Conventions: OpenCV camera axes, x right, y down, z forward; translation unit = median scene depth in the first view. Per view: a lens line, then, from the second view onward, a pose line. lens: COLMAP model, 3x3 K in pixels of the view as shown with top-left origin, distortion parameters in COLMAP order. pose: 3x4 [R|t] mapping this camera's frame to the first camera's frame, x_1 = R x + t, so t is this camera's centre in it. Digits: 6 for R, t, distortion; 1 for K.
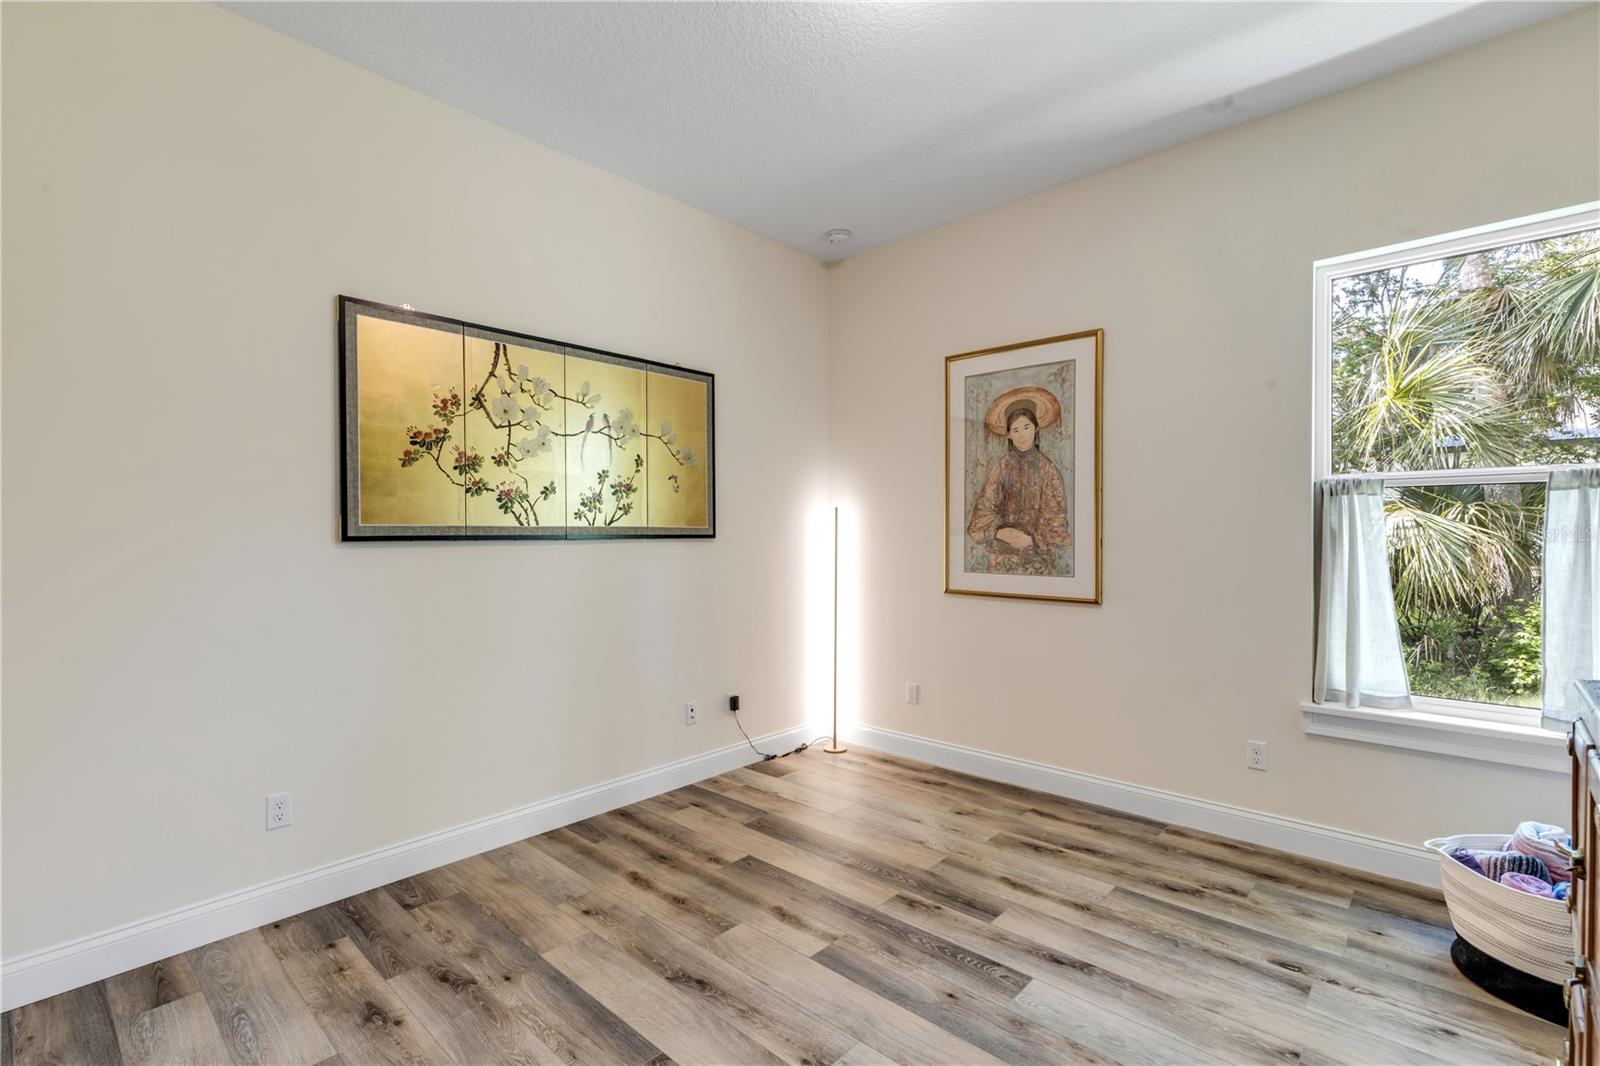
lens RADIAL K [[720.5, 0, 801.5], [0, 720.5, 534.0], [0, 0, 1]] dist [0.009319, -0.003426]
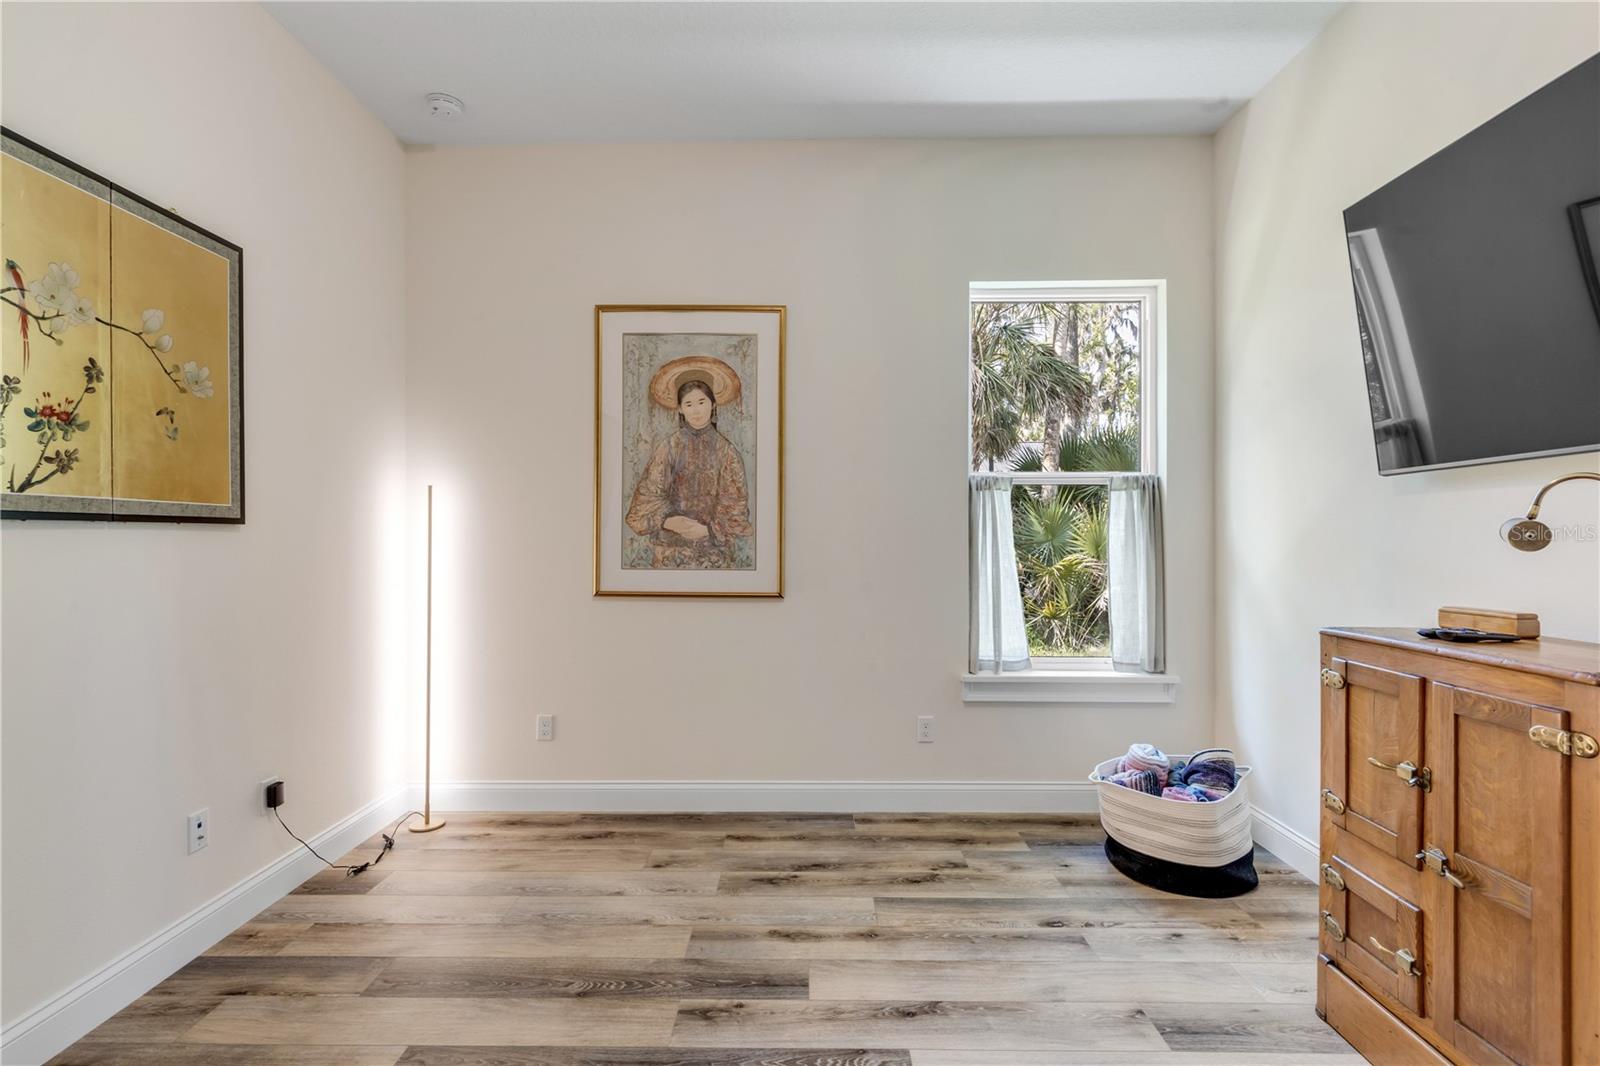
lens RADIAL K [[720.5, 0, 801.5], [0, 720.5, 534.0], [0, 0, 1]] dist [0.009319, -0.003426]
pose [[0.748486, 0.003219, 0.663143, -0.195100], [-0.000006, 0.999988, -0.004846, 0.018826], [-0.663150, 0.003623, 0.748477, 0.282848]]
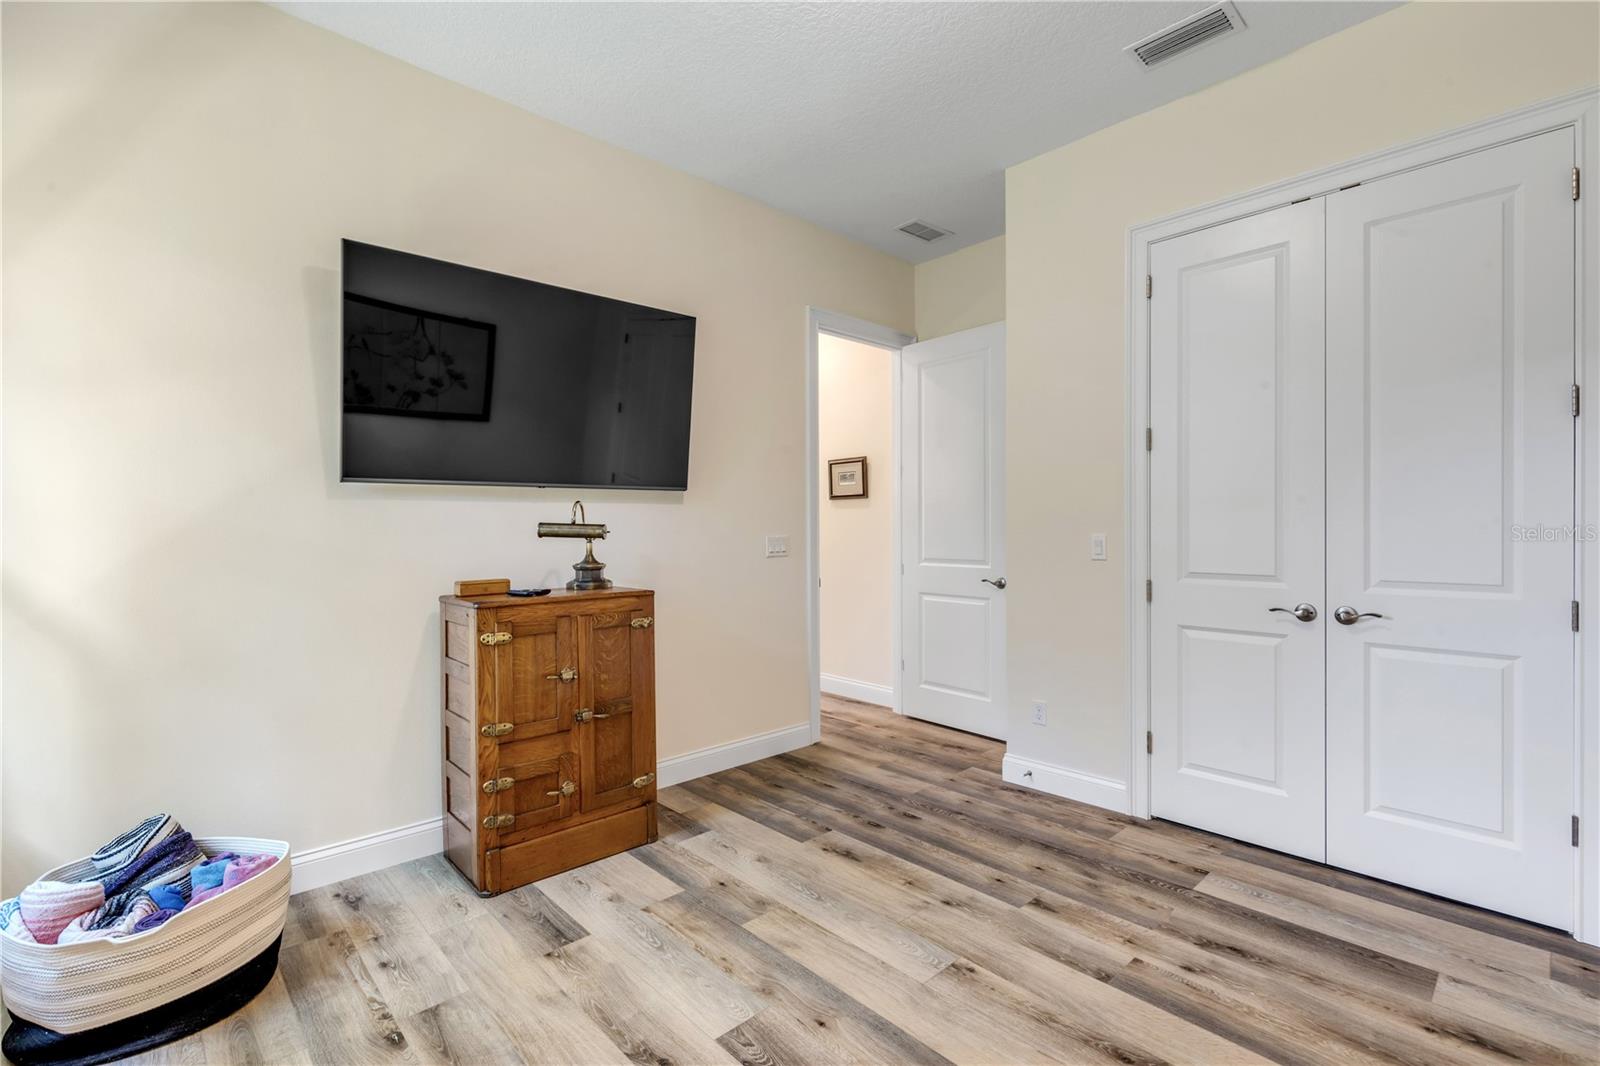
lens RADIAL K [[720.5, 0, 801.5], [0, 720.5, 534.0], [0, 0, 1]] dist [0.009319, -0.003426]
pose [[-0.997393, 0.007350, 0.071784, 0.096361], [0.007810, 0.999951, 0.006129, 0.016671], [-0.071735, 0.006674, -0.997401, 1.118357]]
